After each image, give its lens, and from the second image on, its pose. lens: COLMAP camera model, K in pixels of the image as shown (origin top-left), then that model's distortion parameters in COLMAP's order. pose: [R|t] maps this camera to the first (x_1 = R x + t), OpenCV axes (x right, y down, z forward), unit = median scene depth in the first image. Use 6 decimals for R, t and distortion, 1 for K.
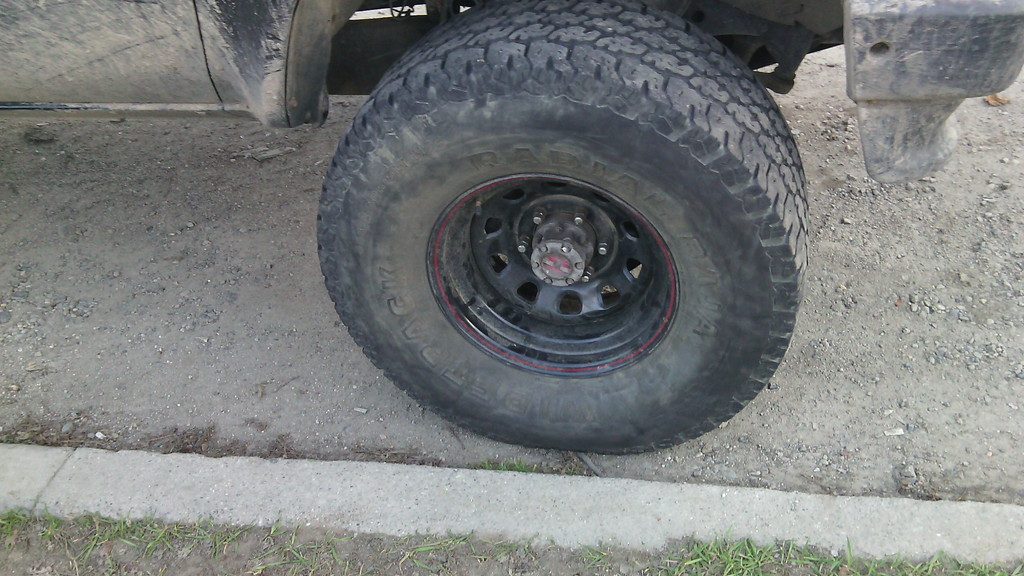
lens RADIAL K [[950.7, 0, 511.1], [0, 950.7, 289.9], [0, 0, 1]] dist [0.075893, -0.195348]
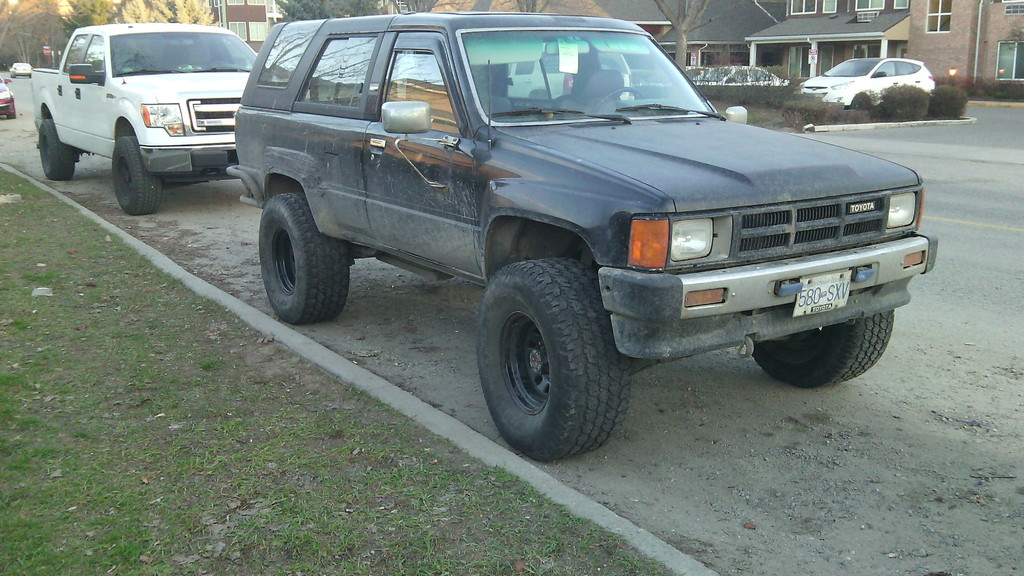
lens RADIAL K [[950.7, 0, 511.1], [0, 950.7, 289.9], [0, 0, 1]] dist [0.075893, -0.195348]
pose [[0.659115, 0.224634, -0.717709, 1.767675], [-0.496725, 0.846585, -0.191201, 0.324970], [0.564652, 0.482527, 0.669579, -0.762937]]
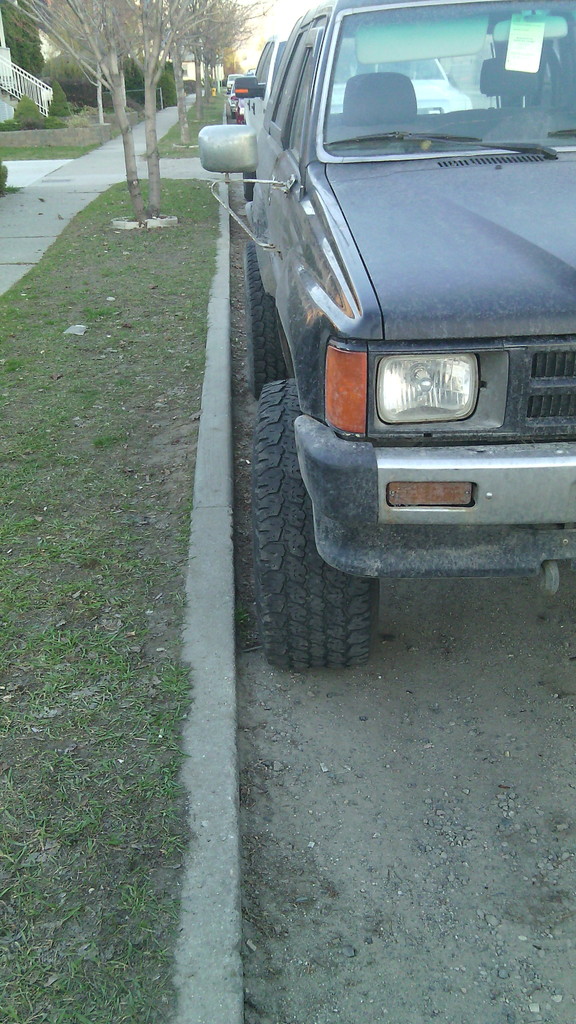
lens RADIAL K [[950.7, 0, 289.4], [0, 950.7, 530.4], [0, 0, 1]] dist [0.075893, -0.195348]
pose [[0.186047, 0.462295, -0.866989, 1.571174], [-0.591294, 0.757401, 0.276975, -0.500471], [0.784702, 0.461115, 0.414265, 0.317607]]
